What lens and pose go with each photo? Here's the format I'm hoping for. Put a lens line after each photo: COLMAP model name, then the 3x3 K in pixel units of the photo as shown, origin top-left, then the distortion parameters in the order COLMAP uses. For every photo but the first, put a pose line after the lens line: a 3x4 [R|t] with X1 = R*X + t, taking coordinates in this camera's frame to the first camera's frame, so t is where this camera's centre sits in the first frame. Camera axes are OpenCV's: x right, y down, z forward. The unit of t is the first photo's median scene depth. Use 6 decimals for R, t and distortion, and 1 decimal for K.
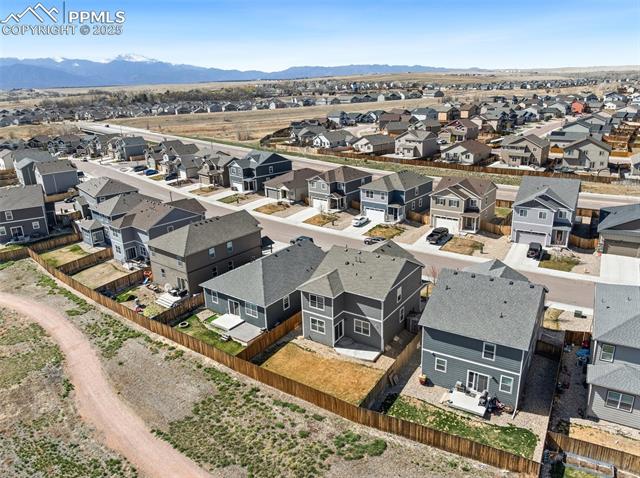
lens RADIAL K [[454.6, 0, 320.0], [0, 454.6, 239.0], [0, 0, 1]] dist [-0.040788, 0.000858]
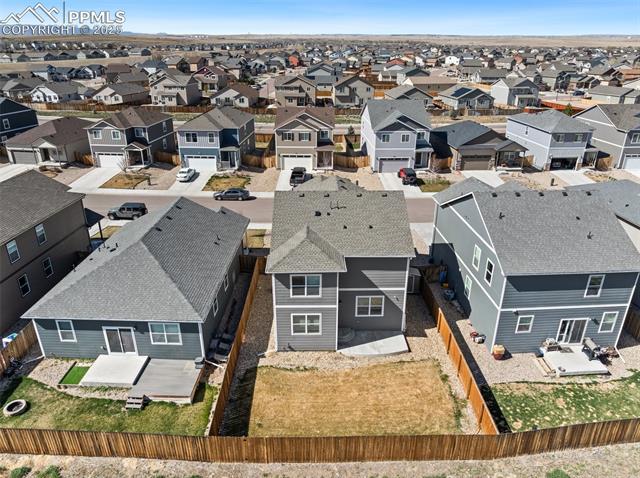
lens RADIAL K [[450.1, 0, 316.6], [0, 450.1, 238.1], [0, 0, 1]] dist [-0.043300, 0.004674]
pose [[0.821061, -0.195965, 0.536150, -0.156376], [0.155037, 0.980477, 0.120944, 0.007158], [-0.549383, -0.016179, 0.835414, 0.279087]]
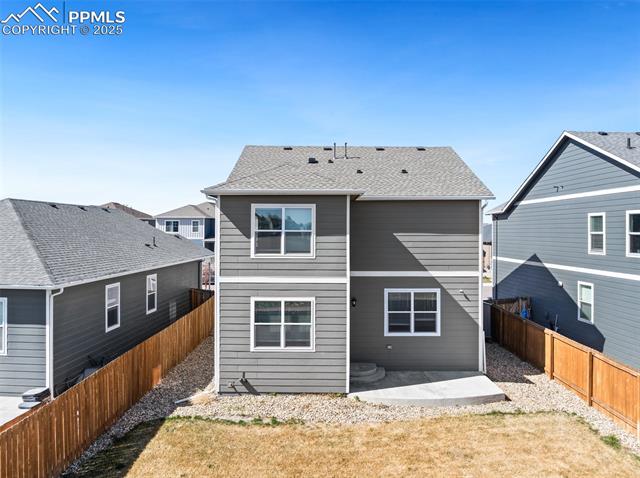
lens RADIAL K [[462.3, 0, 317.3], [0, 462.3, 223.2], [0, 0, 1]] dist [-0.044516, 0.002381]
pose [[0.831541, 0.042633, 0.553825, -0.080007], [0.147487, 0.944315, -0.294137, 0.119952], [-0.535525, 0.326269, 0.778949, 0.412113]]
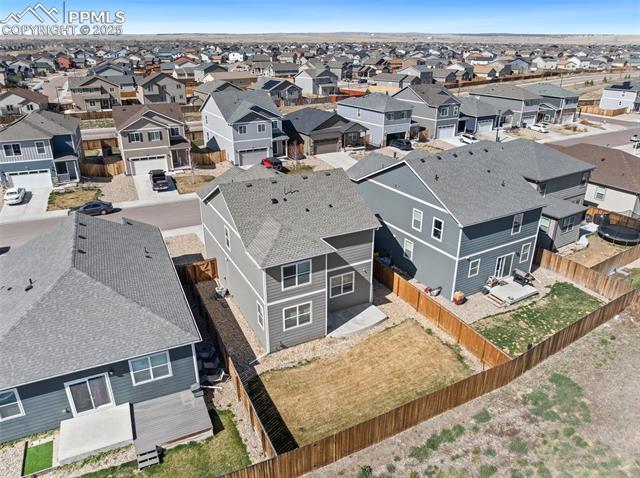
lens RADIAL K [[454.6, 0, 320.0], [0, 454.6, 239.0], [0, 0, 1]] dist [-0.040788, 0.000858]
pose [[0.477522, -0.319622, 0.818422, -0.228957], [0.264326, 0.940594, 0.213108, -0.004870], [-0.837917, 0.114566, 0.533639, 0.368015]]
